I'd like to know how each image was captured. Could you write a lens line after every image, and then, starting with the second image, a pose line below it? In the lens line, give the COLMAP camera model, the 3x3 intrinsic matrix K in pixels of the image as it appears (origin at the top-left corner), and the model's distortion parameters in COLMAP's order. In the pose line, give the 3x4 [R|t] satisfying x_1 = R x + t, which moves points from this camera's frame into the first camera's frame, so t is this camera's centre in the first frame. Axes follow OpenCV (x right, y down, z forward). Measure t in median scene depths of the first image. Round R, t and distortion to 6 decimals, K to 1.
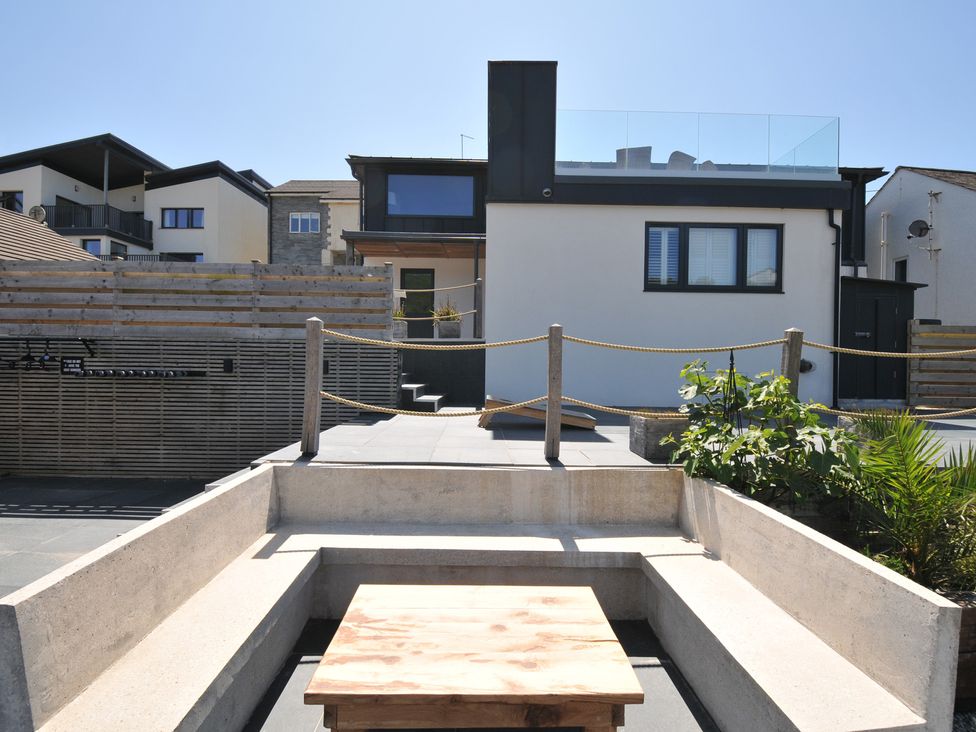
lens RADIAL K [[481.4, 0, 495.7], [0, 481.4, 369.6], [0, 0, 1]] dist [0.014648, -0.024439]
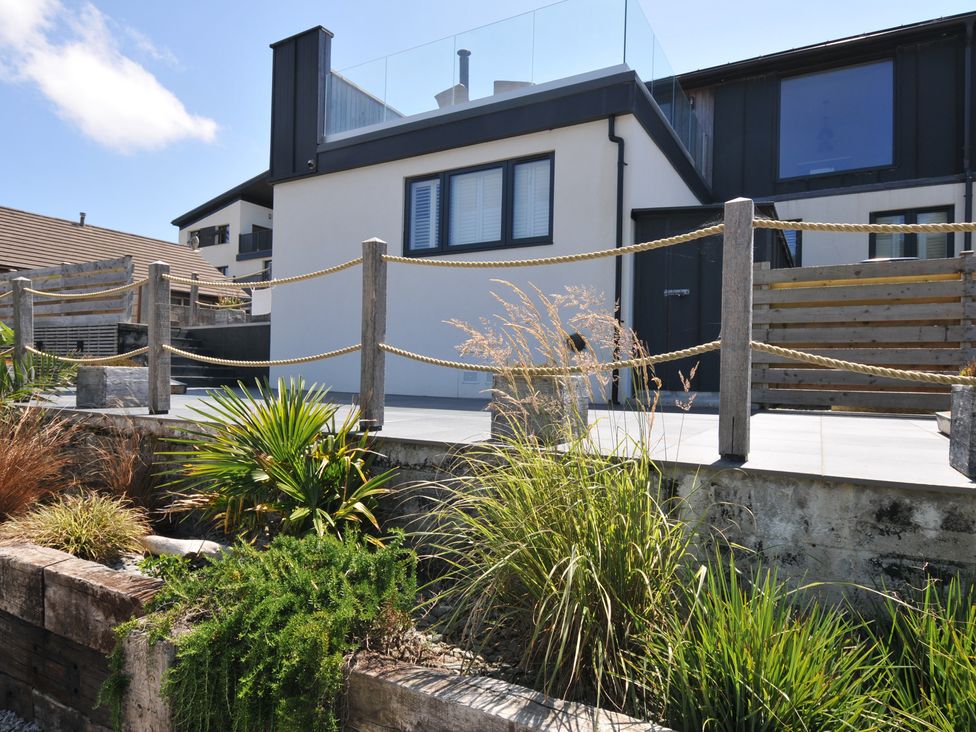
lens RADIAL K [[591.6, 0, 488.0], [0, 591.6, 366.0], [0, 0, 1]] dist [0.044426, -0.053023]
pose [[0.864602, -0.003127, -0.502447, 1.225335], [-0.016308, 0.999279, -0.034280, 0.076302], [0.502192, 0.037833, 0.863928, 0.224263]]
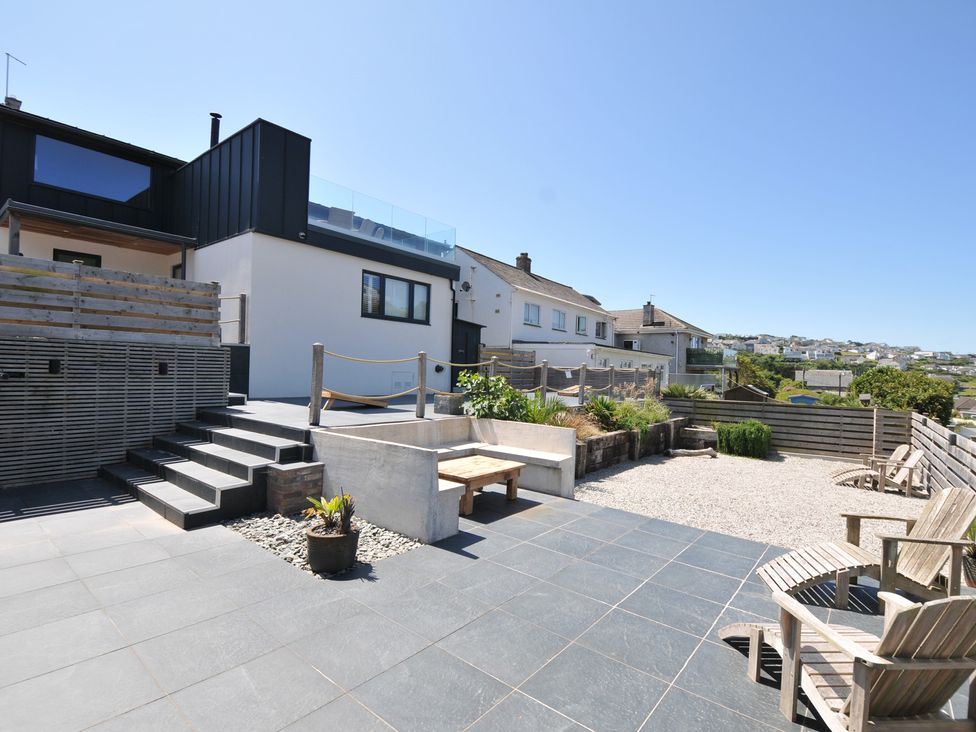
lens RADIAL K [[481.4, 0, 495.7], [0, 481.4, 369.6], [0, 0, 1]] dist [0.014648, -0.024439]
pose [[0.626460, 0.004968, 0.779438, -0.728026], [-0.013333, 0.999902, 0.004343, -0.017425], [-0.779340, -0.013112, 0.626464, -0.298731]]
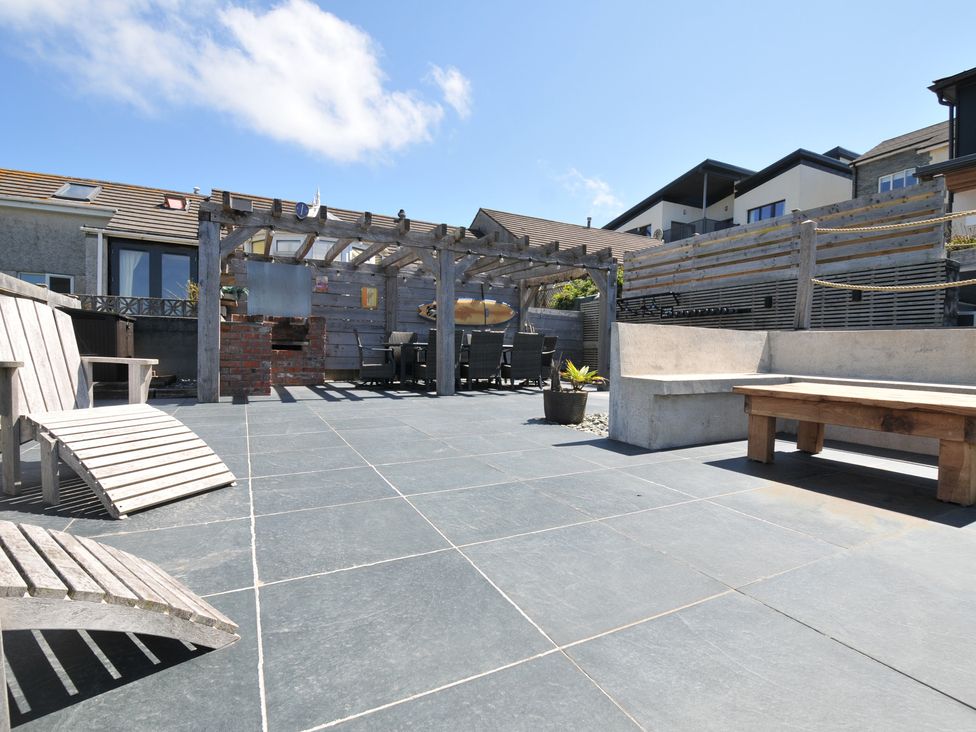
lens RADIAL K [[481.4, 0, 495.7], [0, 481.4, 369.6], [0, 0, 1]] dist [0.014648, -0.024439]
pose [[0.459492, 0.024048, -0.887856, 0.204088], [-0.022732, 0.999624, 0.015311, 0.153432], [0.887891, 0.013148, 0.459866, -0.158510]]
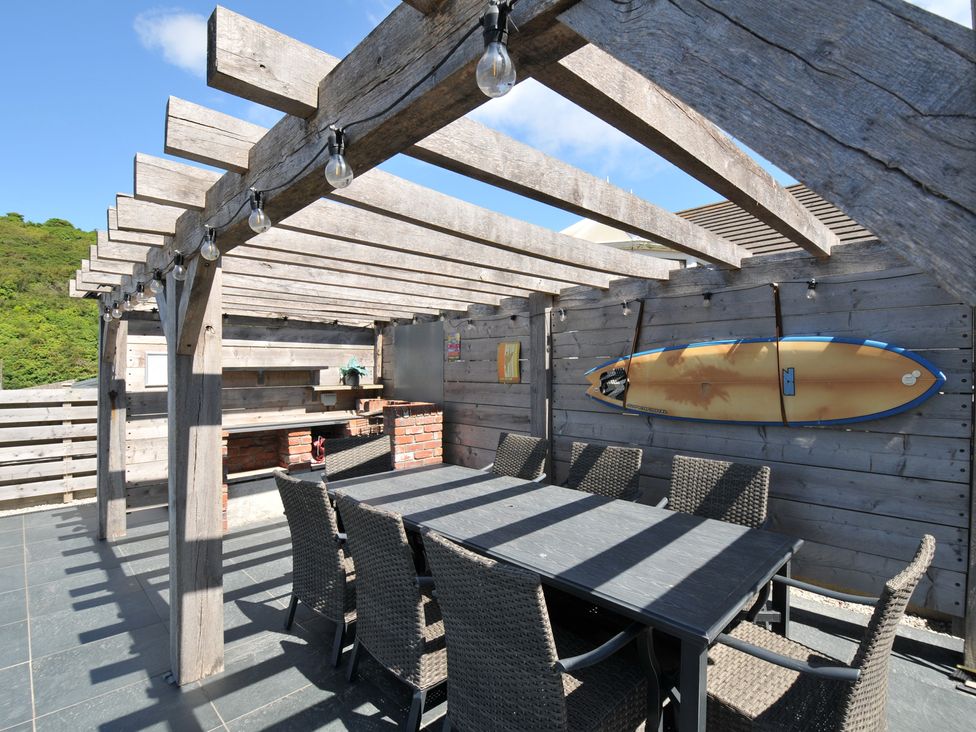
lens RADIAL K [[485.7, 0, 488.0], [0, 485.7, 366.0], [0, 0, 1]] dist [0.014034, -0.065579]
pose [[-0.712155, -0.027541, -0.701481, -0.686578], [-0.024482, 0.999597, -0.014391, -0.010740], [0.701595, 0.006925, -0.712542, 0.671710]]
